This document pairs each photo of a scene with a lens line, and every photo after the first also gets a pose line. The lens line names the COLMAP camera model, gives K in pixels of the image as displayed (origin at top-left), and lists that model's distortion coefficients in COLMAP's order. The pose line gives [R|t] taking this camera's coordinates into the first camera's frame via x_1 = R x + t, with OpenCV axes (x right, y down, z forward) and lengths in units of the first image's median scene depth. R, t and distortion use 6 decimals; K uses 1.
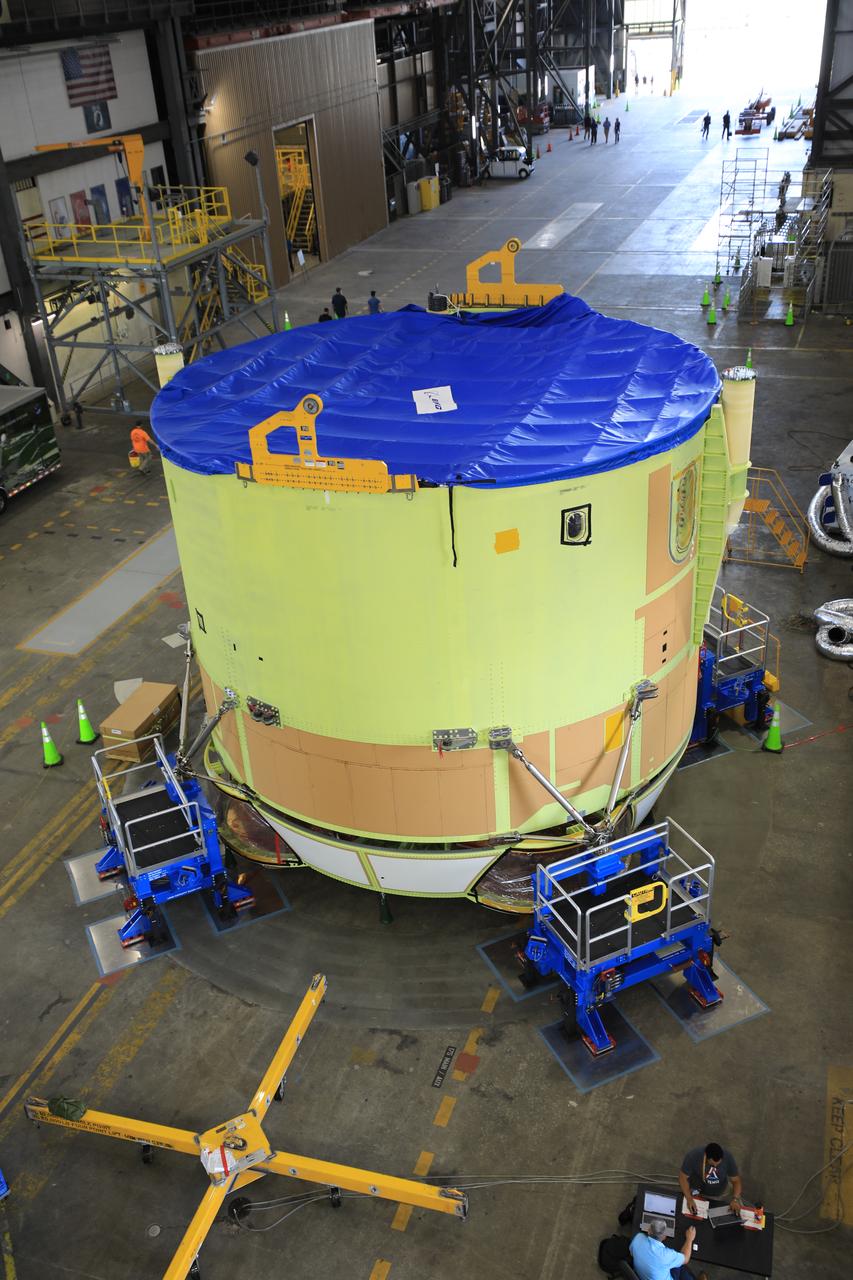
lens RADIAL K [[1187.8, 0, 426.5], [0, 1187.8, 640.0], [0, 0, 1]] dist [0.040205, 0.007565]
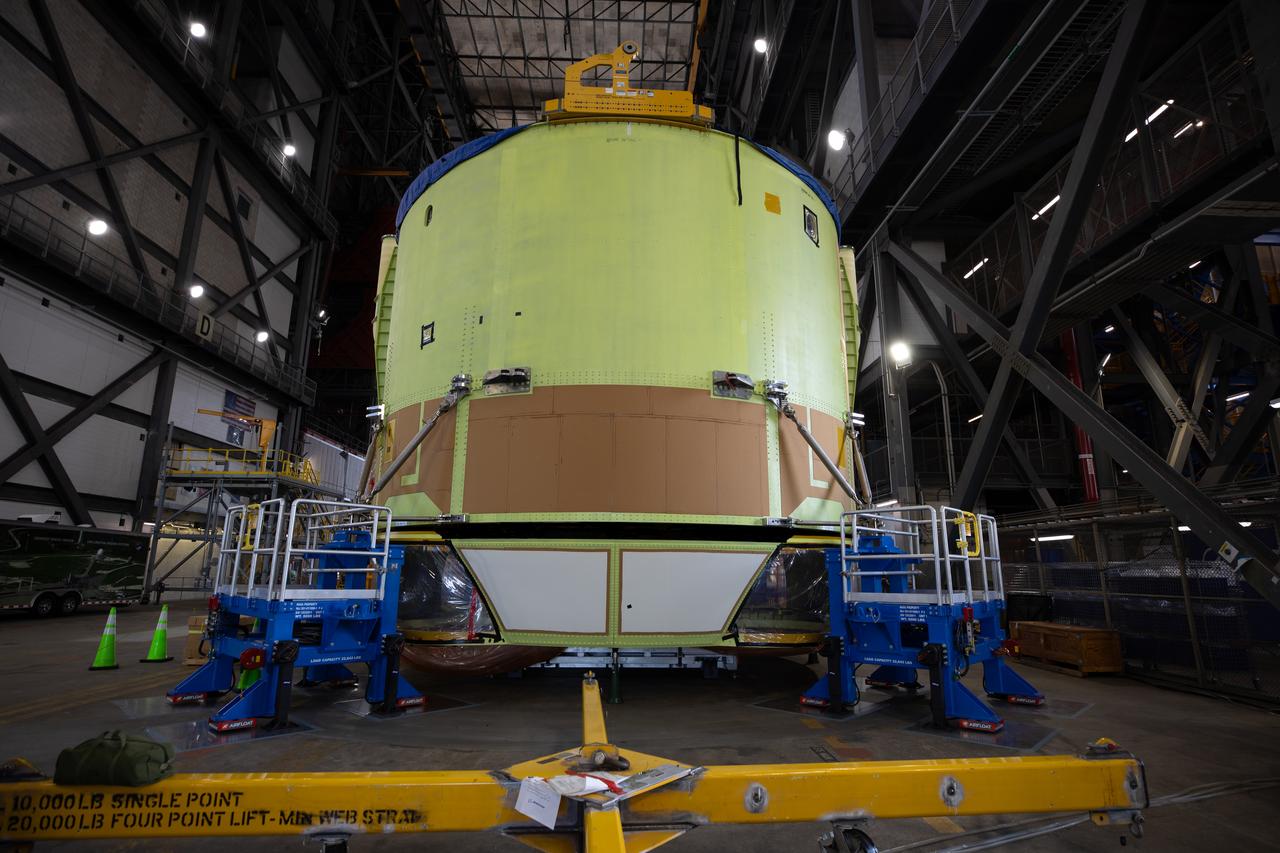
lens RADIAL K [[648.3, 0, 640.0], [0, 648.3, 426.5], [0, 0, 1]] dist [-0.052447, 0.023809]
pose [[0.925599, 0.147997, 0.348373, -0.207362], [0.126096, 0.747246, -0.652474, 0.410797], [-0.356885, 0.647858, 0.672988, 0.662379]]
